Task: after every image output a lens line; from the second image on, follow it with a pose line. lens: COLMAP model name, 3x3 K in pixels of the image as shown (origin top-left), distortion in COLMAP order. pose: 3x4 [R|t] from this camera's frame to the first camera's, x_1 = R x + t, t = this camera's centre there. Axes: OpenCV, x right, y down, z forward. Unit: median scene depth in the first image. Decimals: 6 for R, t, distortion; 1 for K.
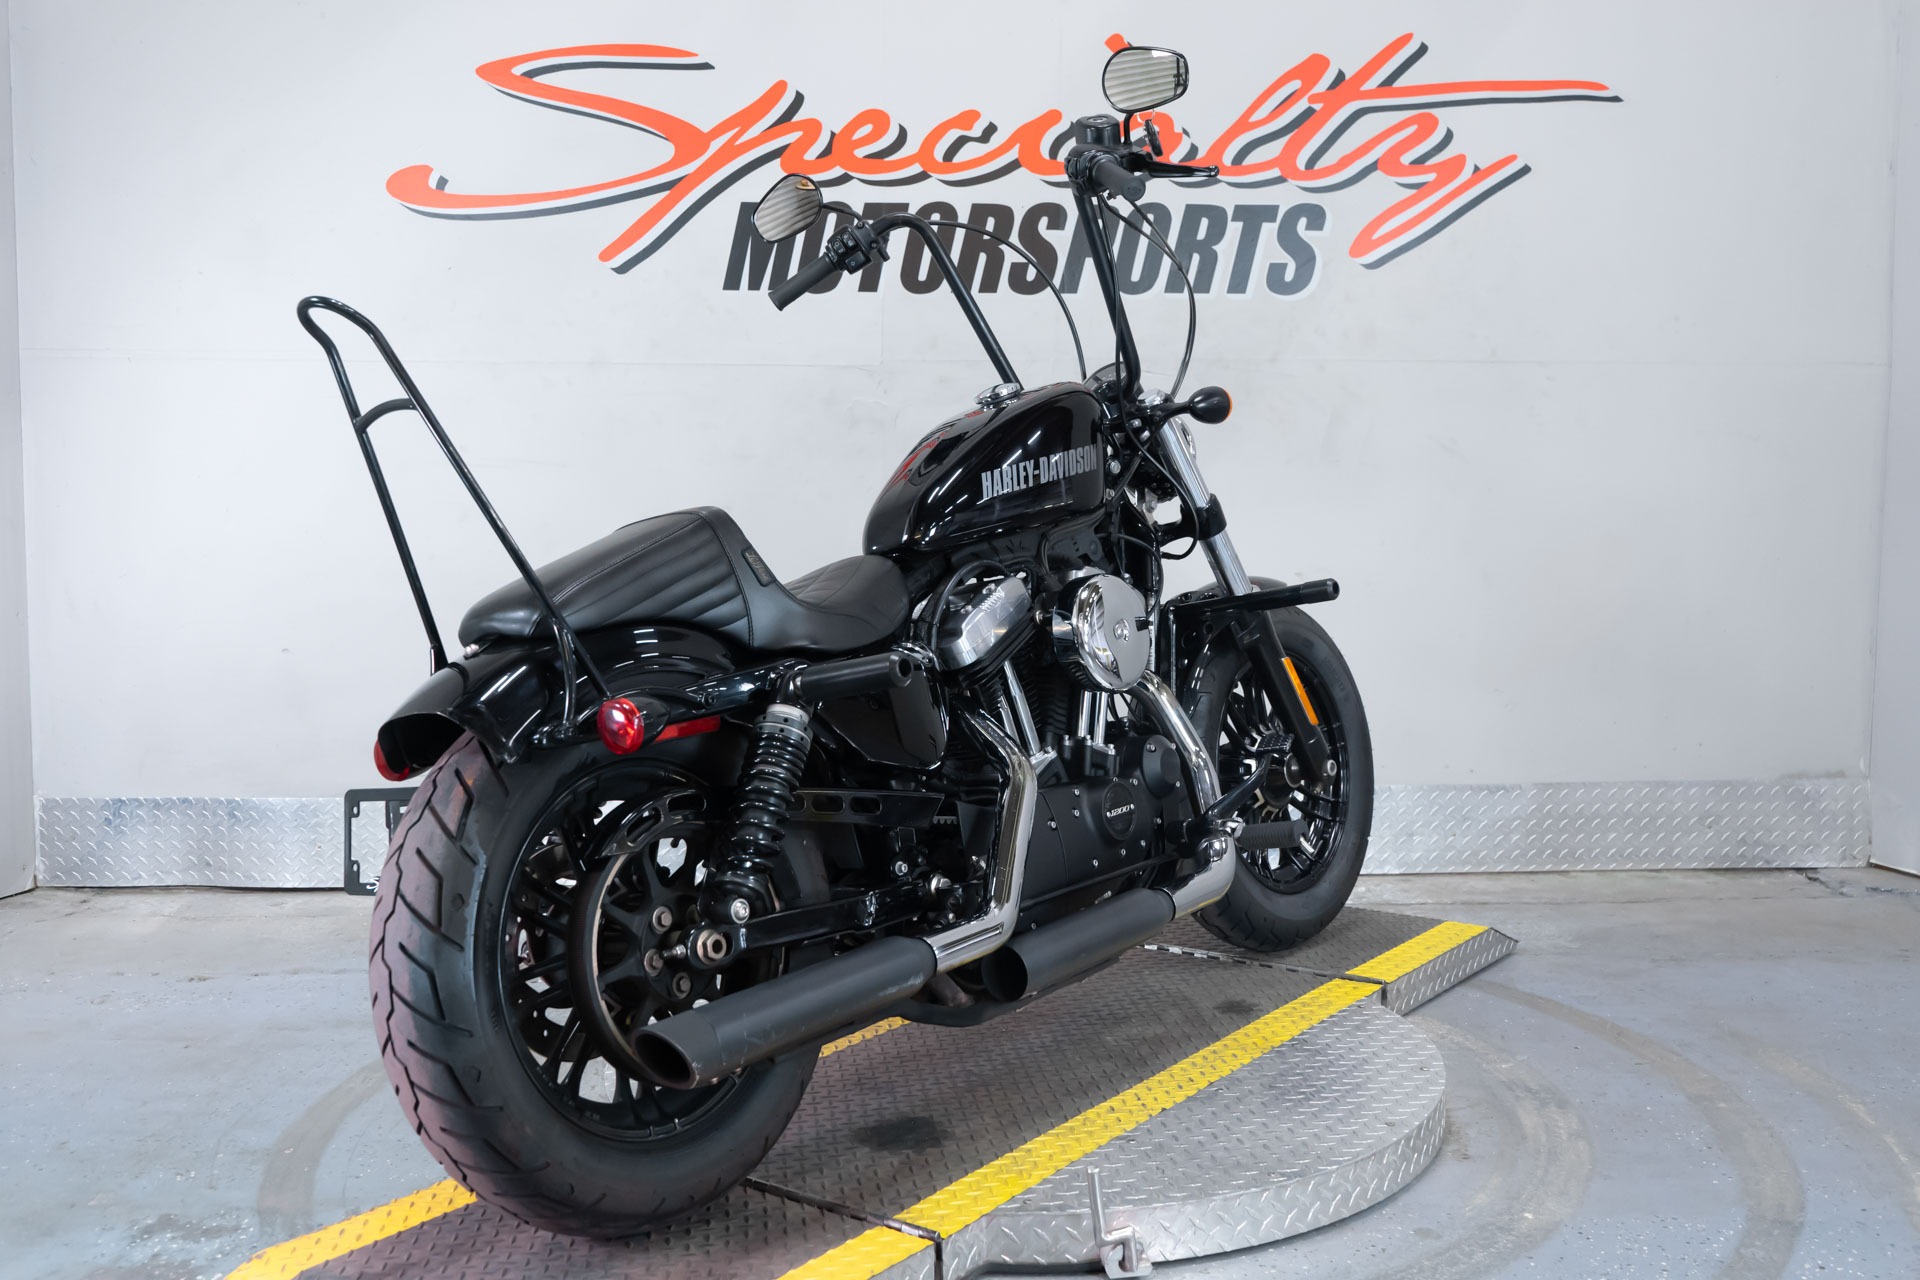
lens RADIAL K [[2058.5, 0, 947.4], [0, 2058.5, 646.2], [0, 0, 1]] dist [0.027216, 0.000000]
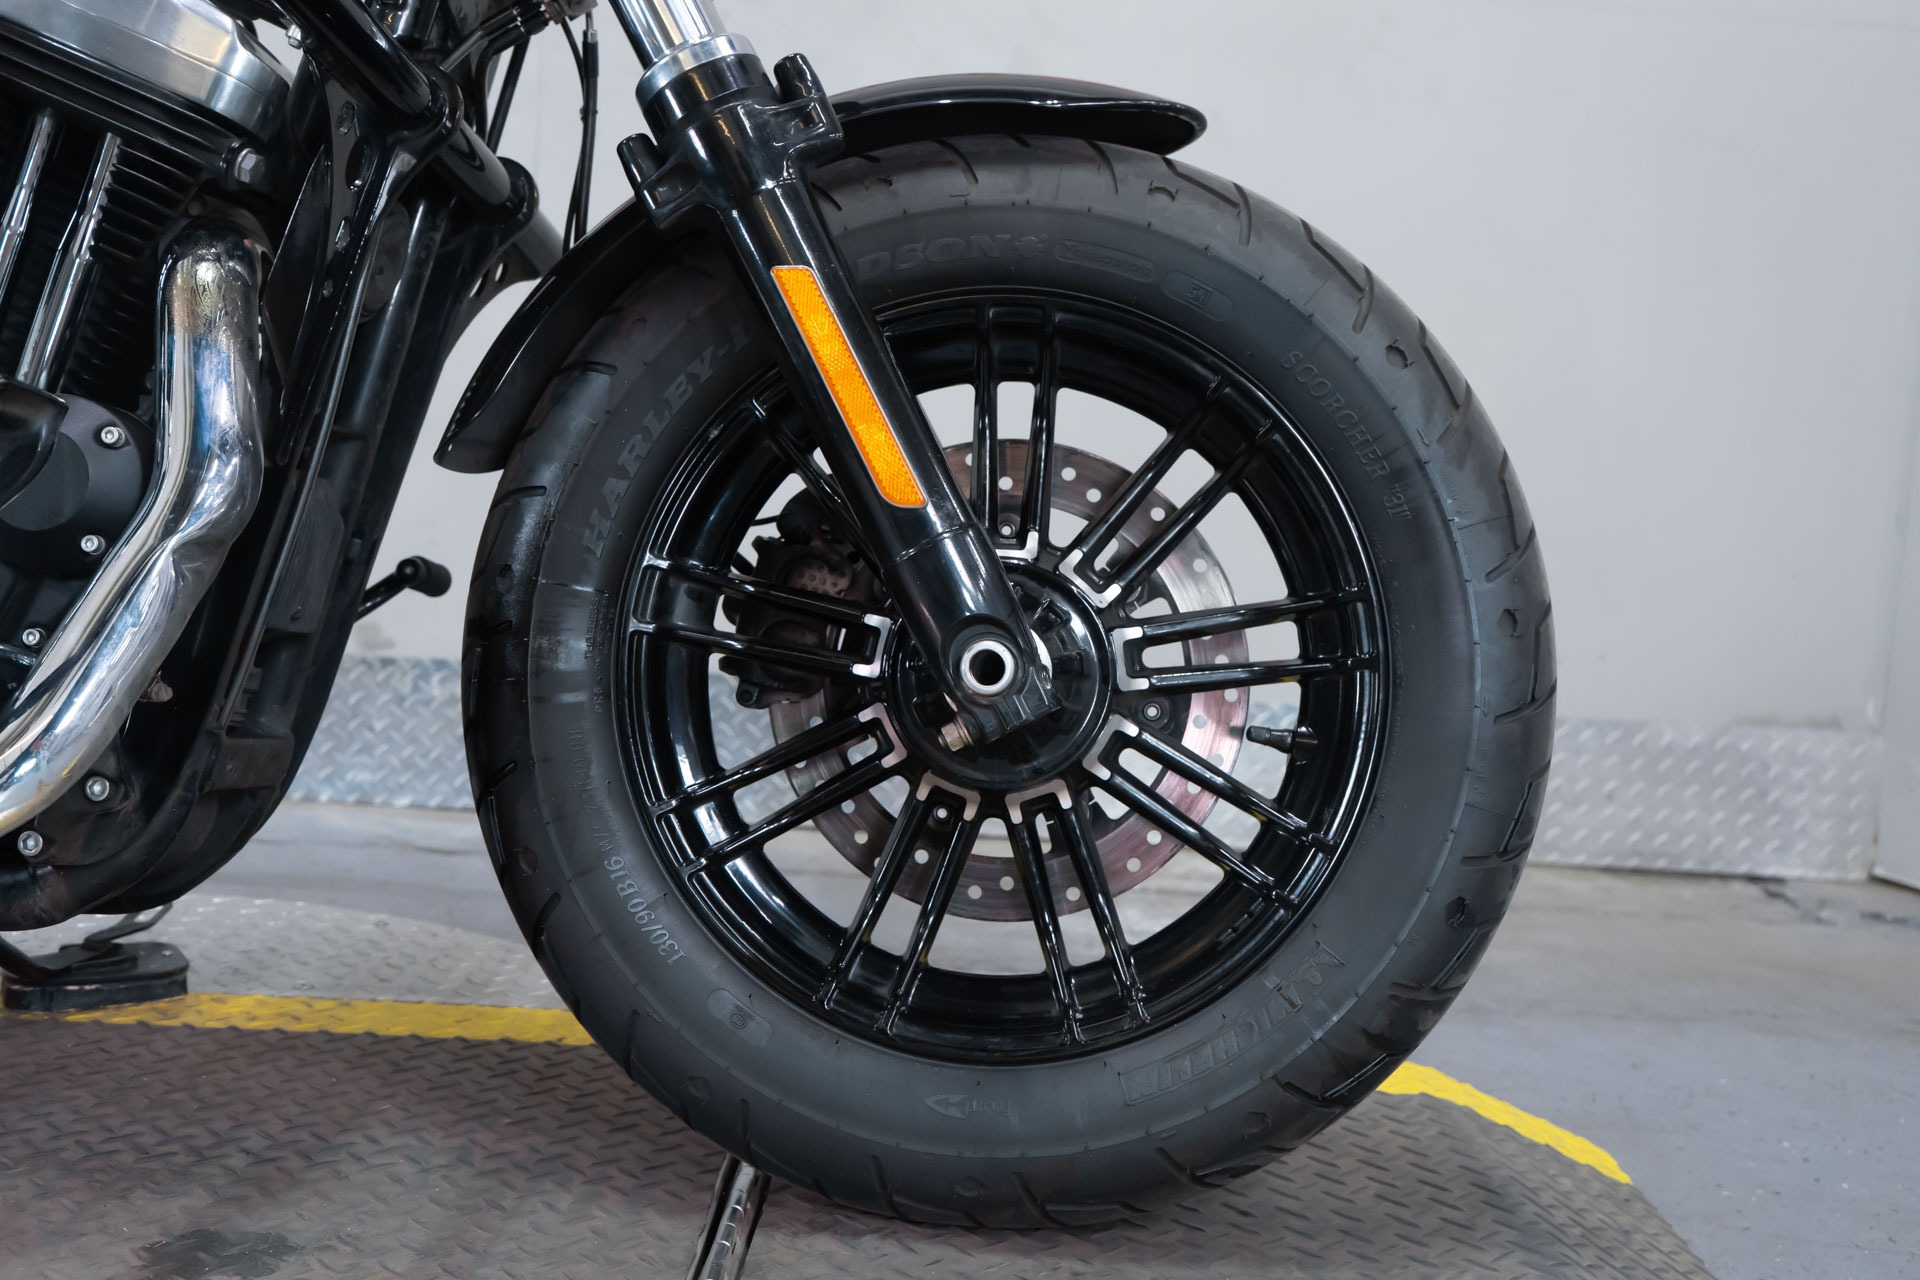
lens RADIAL K [[2129.4, 0, 954.1], [0, 2129.4, 635.2], [0, 0, 1]] dist [0.020516, 0.000000]
pose [[0.997637, 0.068632, -0.003209, 0.183793], [-0.068664, 0.997575, -0.011351, 0.062480], [0.002422, 0.011545, 0.999930, 0.393615]]
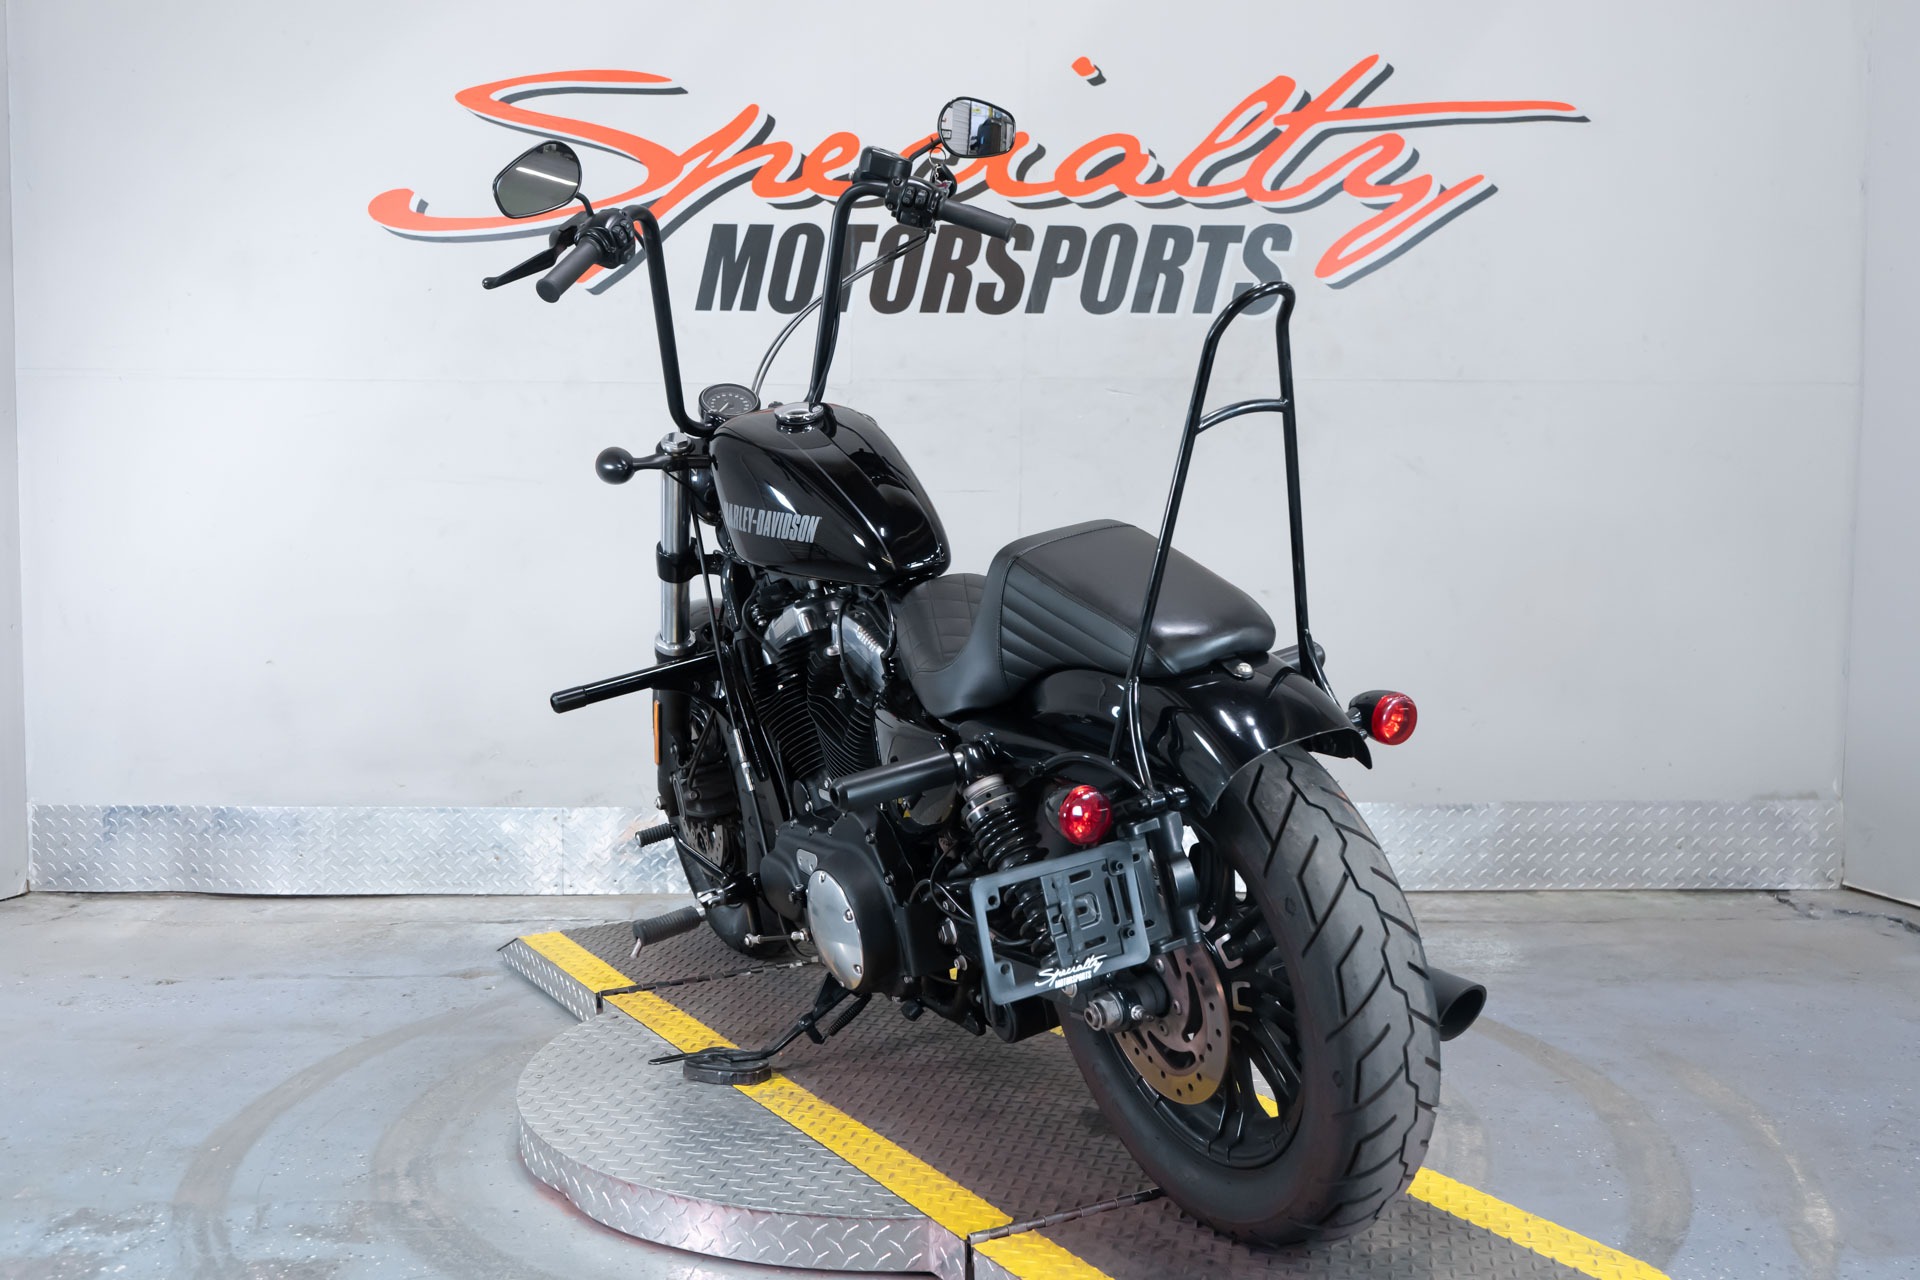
lens RADIAL K [[2058.5, 0, 943.8], [0, 2058.5, 642.5], [0, 0, 1]] dist [0.027216, 0.000000]
pose [[0.999245, 0.005214, -0.038500, 0.053716], [-0.005603, 0.999934, -0.009996, 0.000641], [0.038446, 0.010204, 0.999209, -0.009772]]
